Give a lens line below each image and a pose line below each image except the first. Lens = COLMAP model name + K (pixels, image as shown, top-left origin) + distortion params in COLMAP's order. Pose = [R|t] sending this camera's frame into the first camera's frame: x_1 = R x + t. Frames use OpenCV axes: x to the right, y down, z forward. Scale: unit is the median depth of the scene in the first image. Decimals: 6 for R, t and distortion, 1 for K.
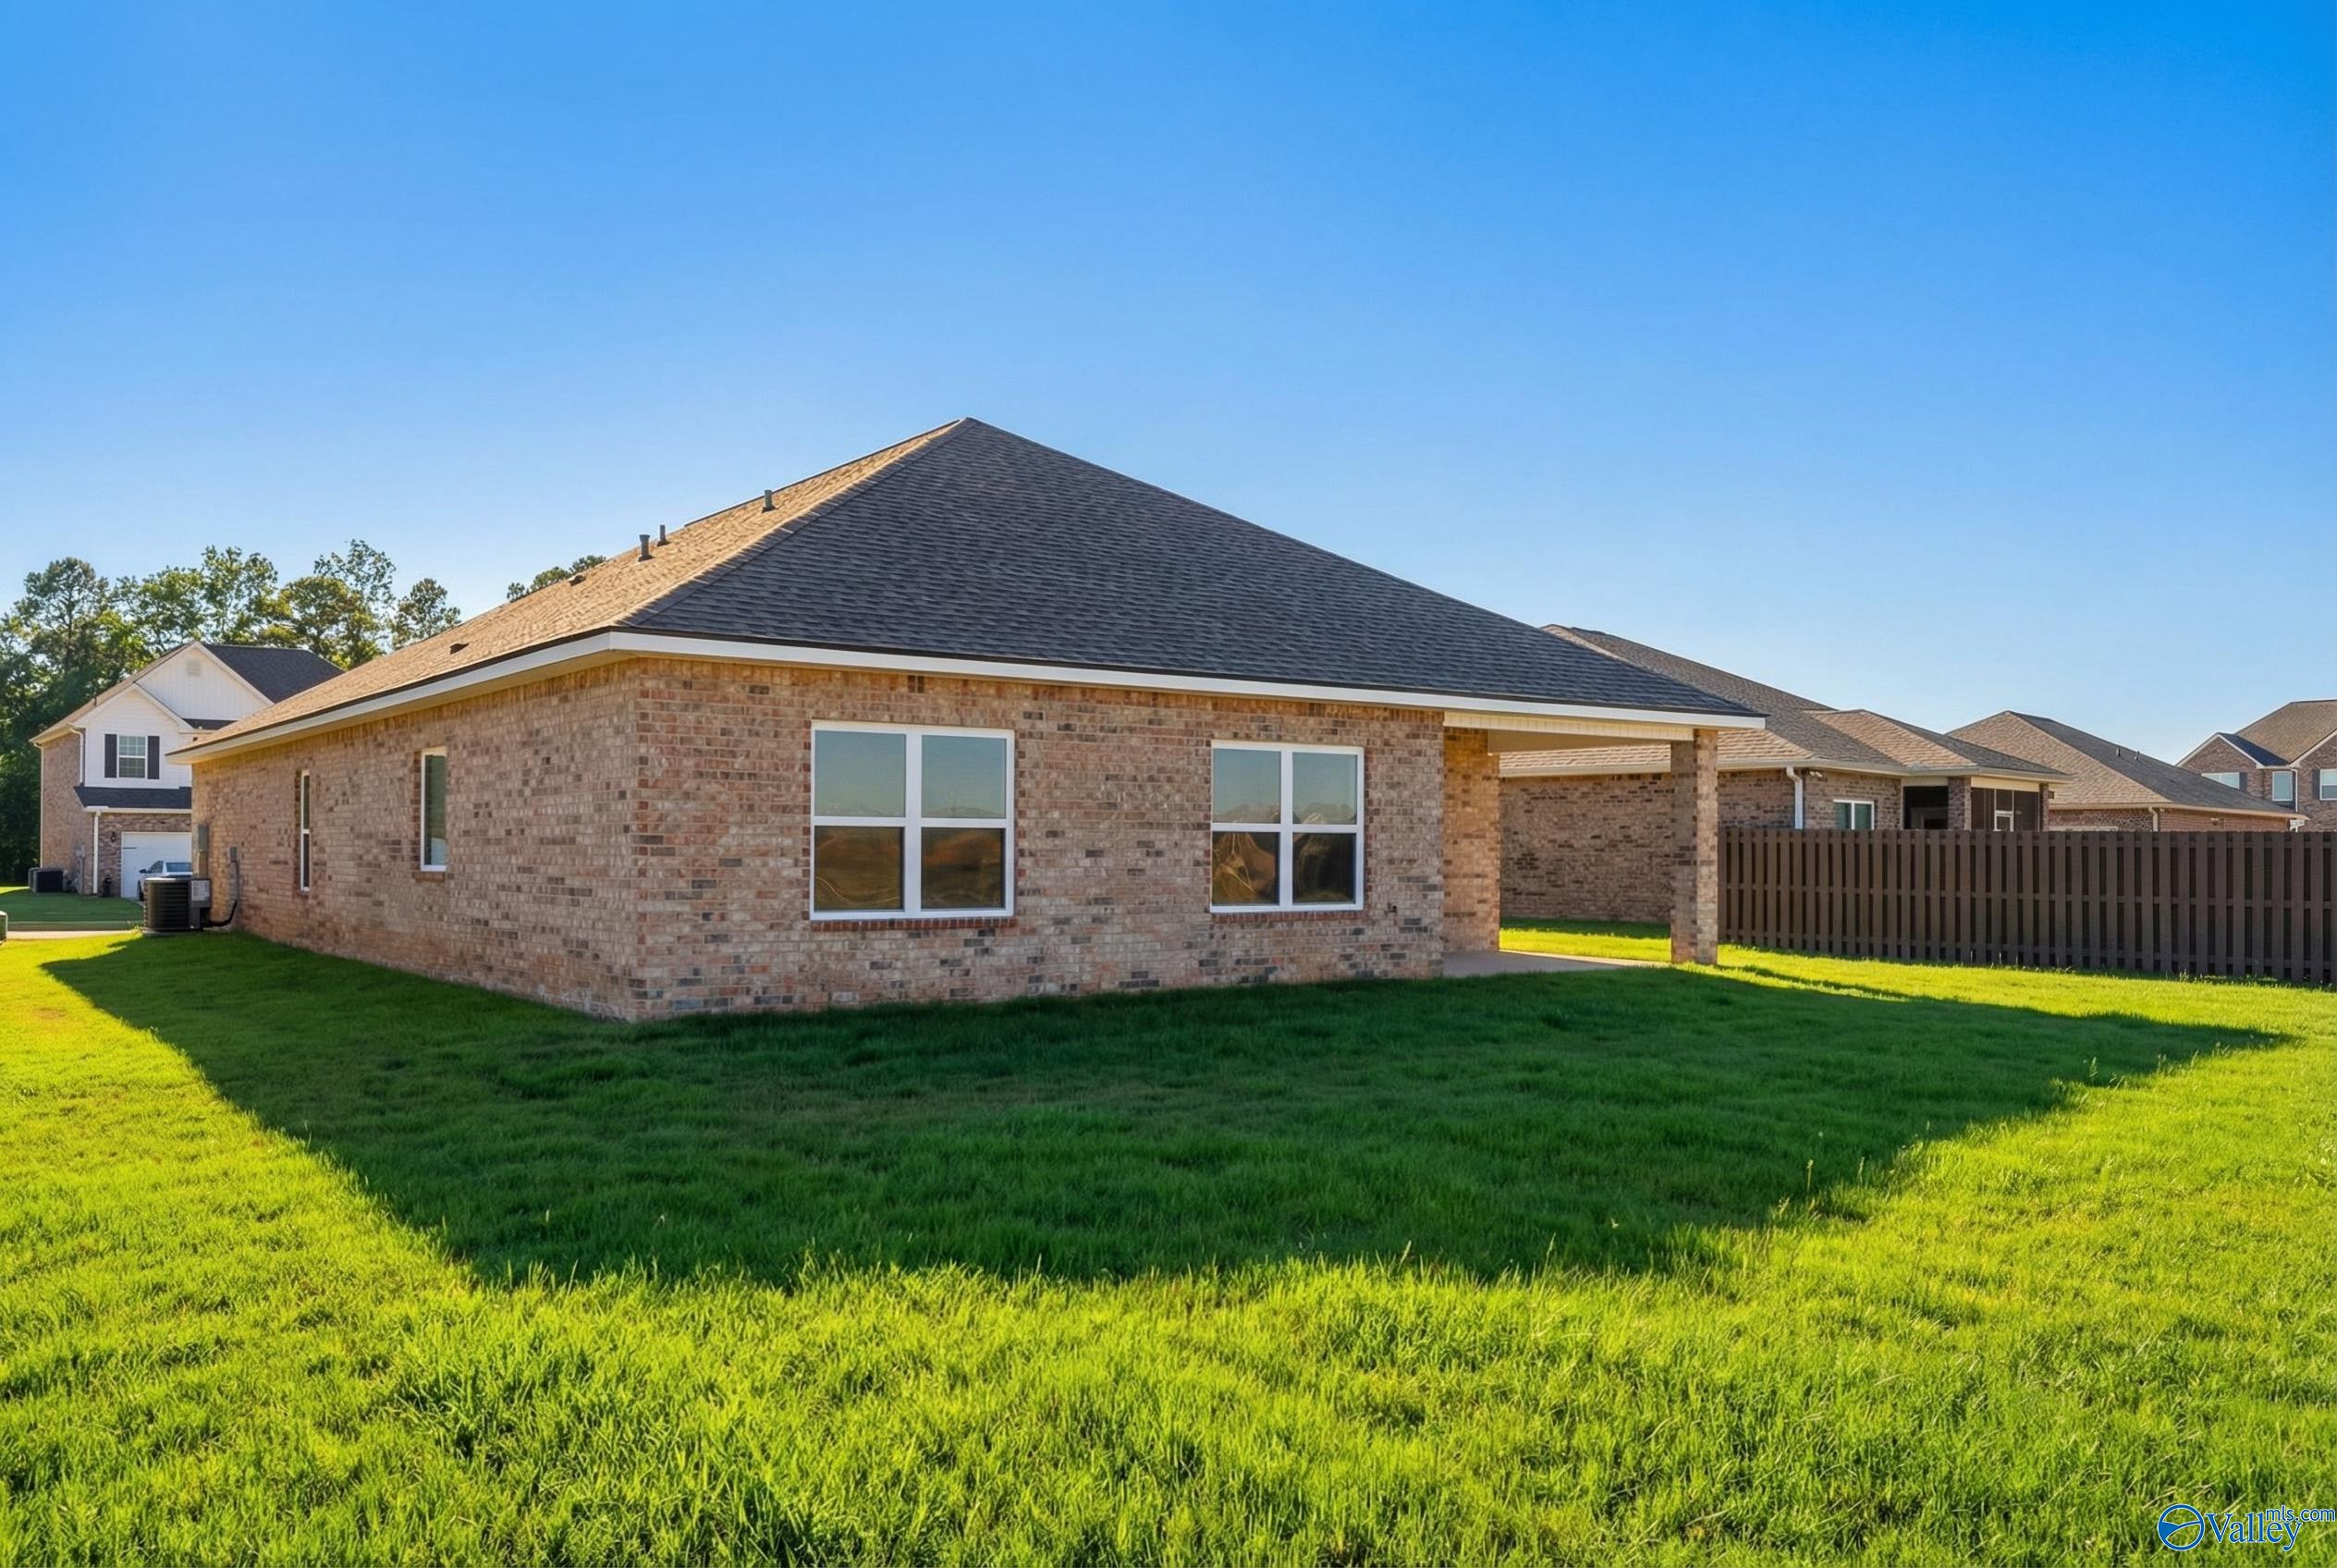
lens RADIAL K [[1872.4, 0, 1168.2], [0, 1872.4, 786.5], [0, 0, 1]] dist [0.051200, 0.004016]
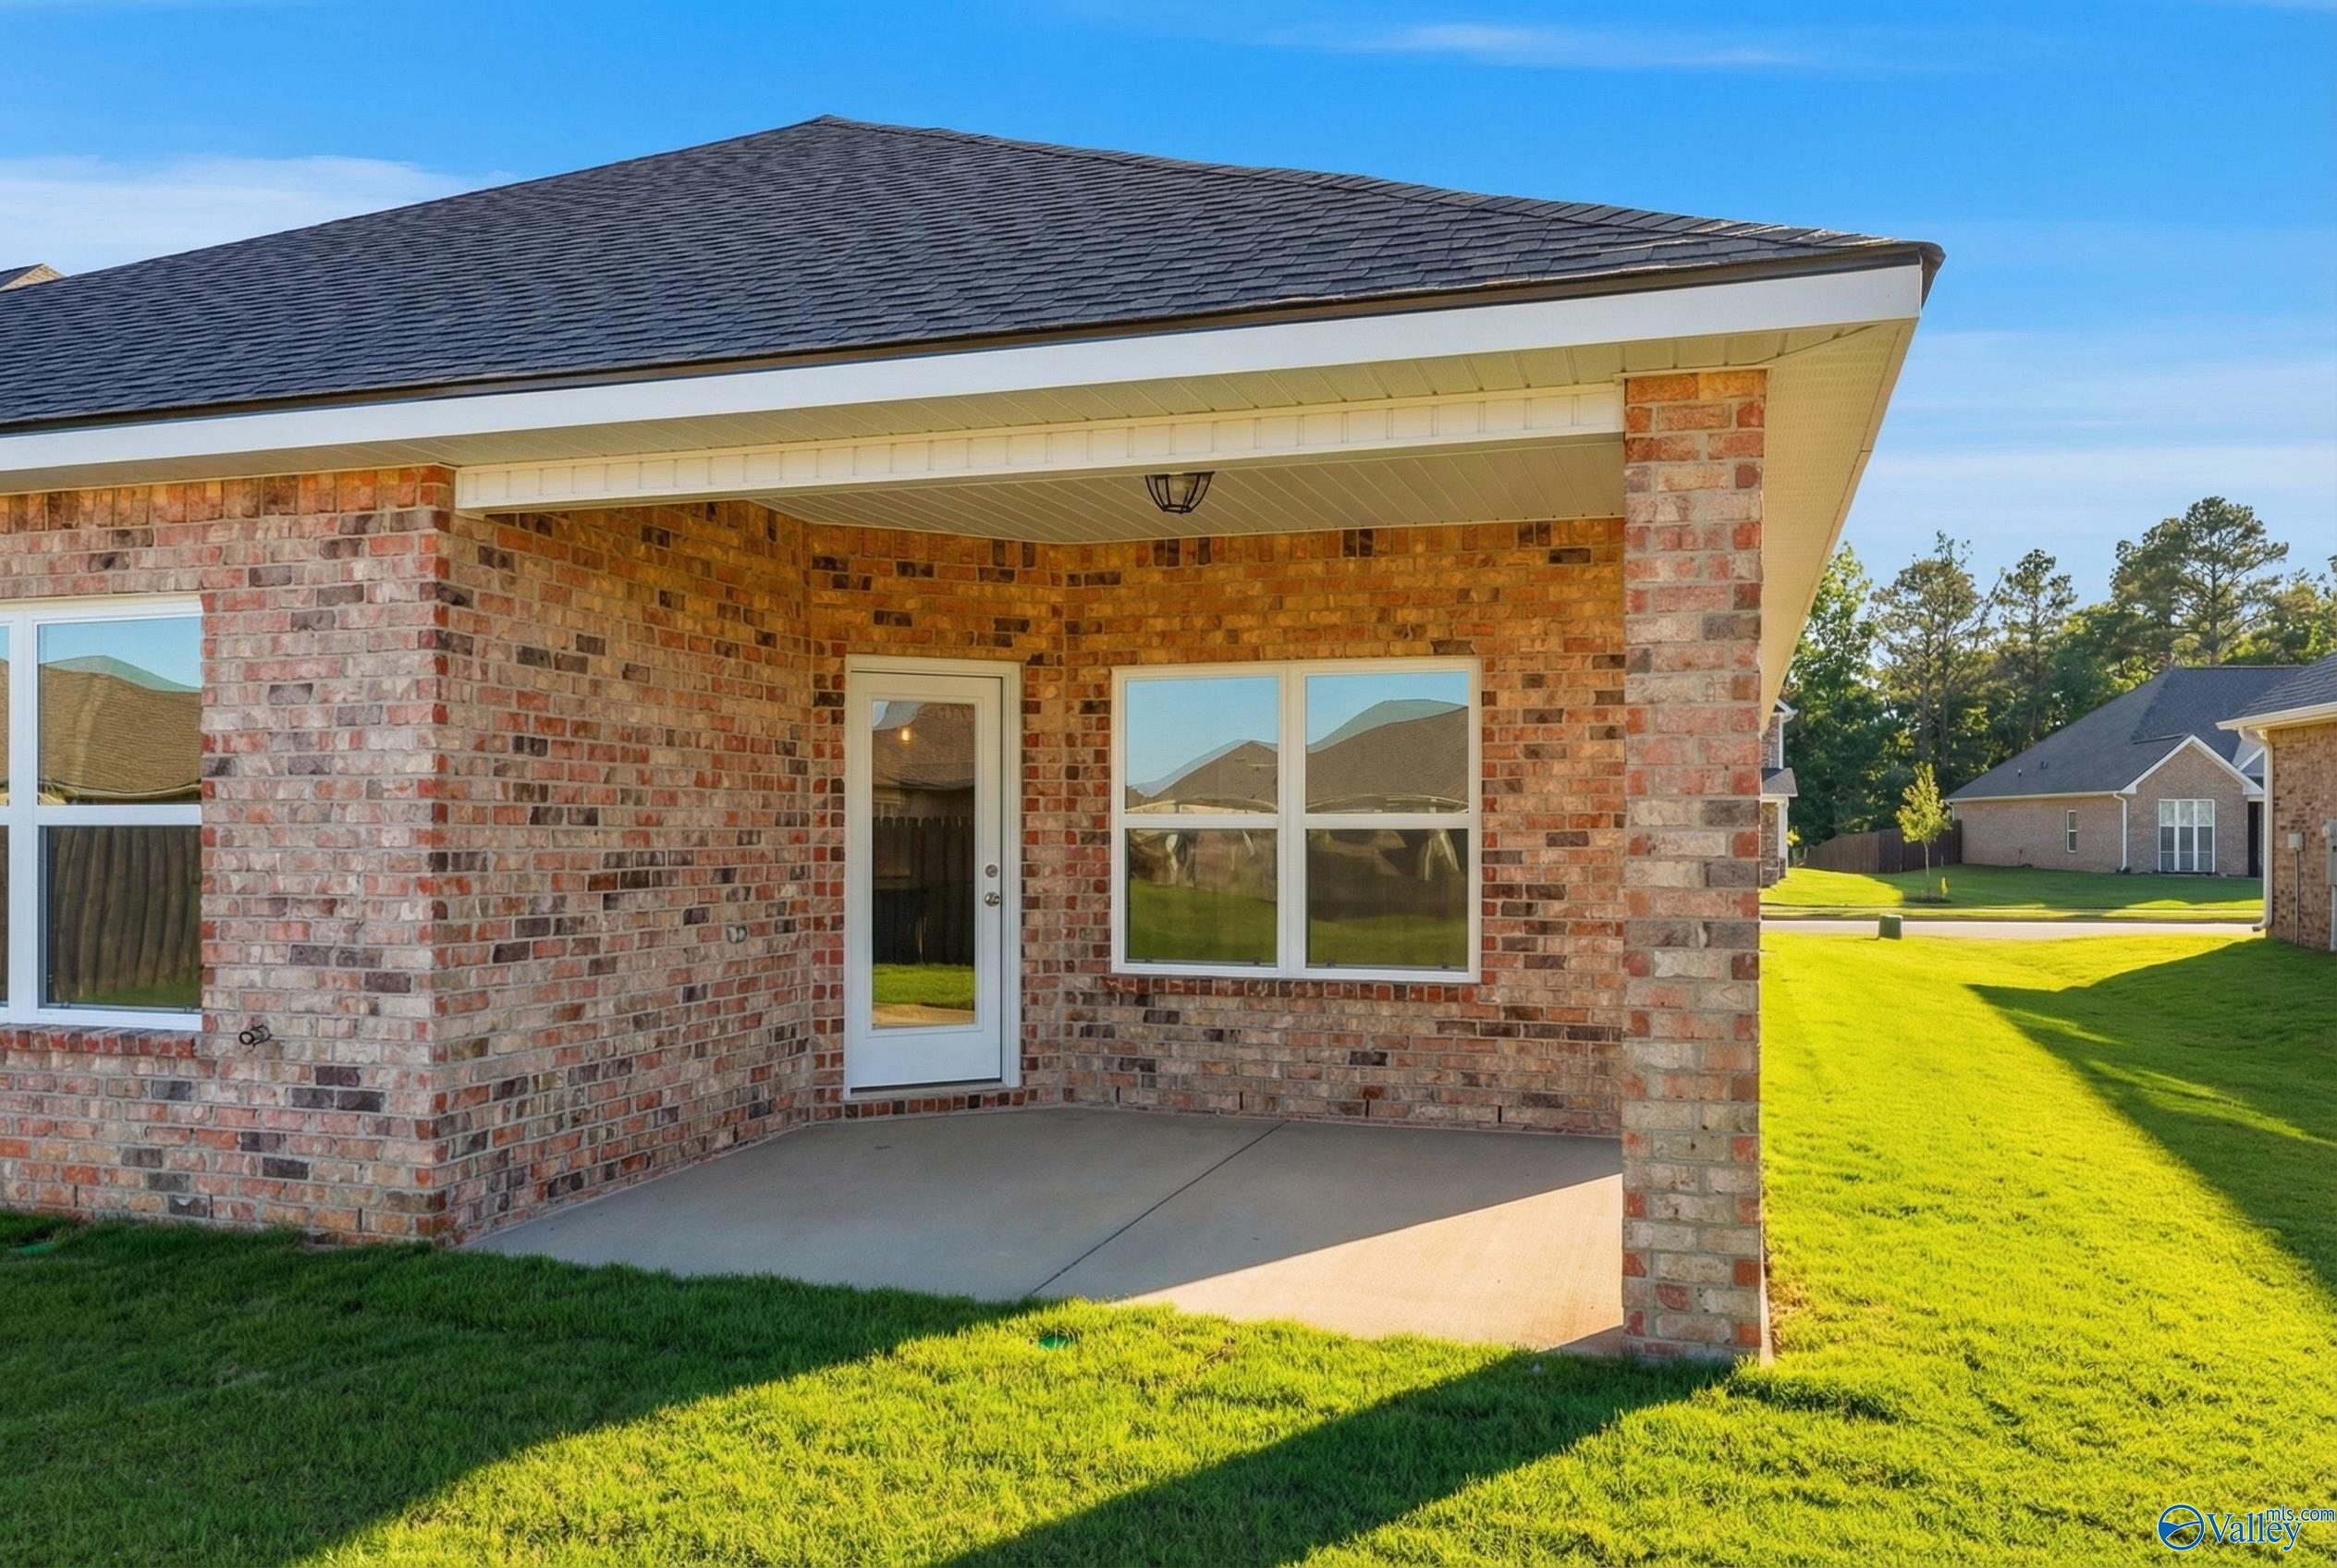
lens RADIAL K [[1872.4, 0, 1168.6], [0, 1872.4, 792.0], [0, 0, 1]] dist [0.051200, 0.004016]
pose [[0.548252, -0.026269, -0.835901, 0.510795], [0.022815, 0.999604, -0.016450, 0.028185], [0.836002, -0.010053, 0.548634, 0.932407]]
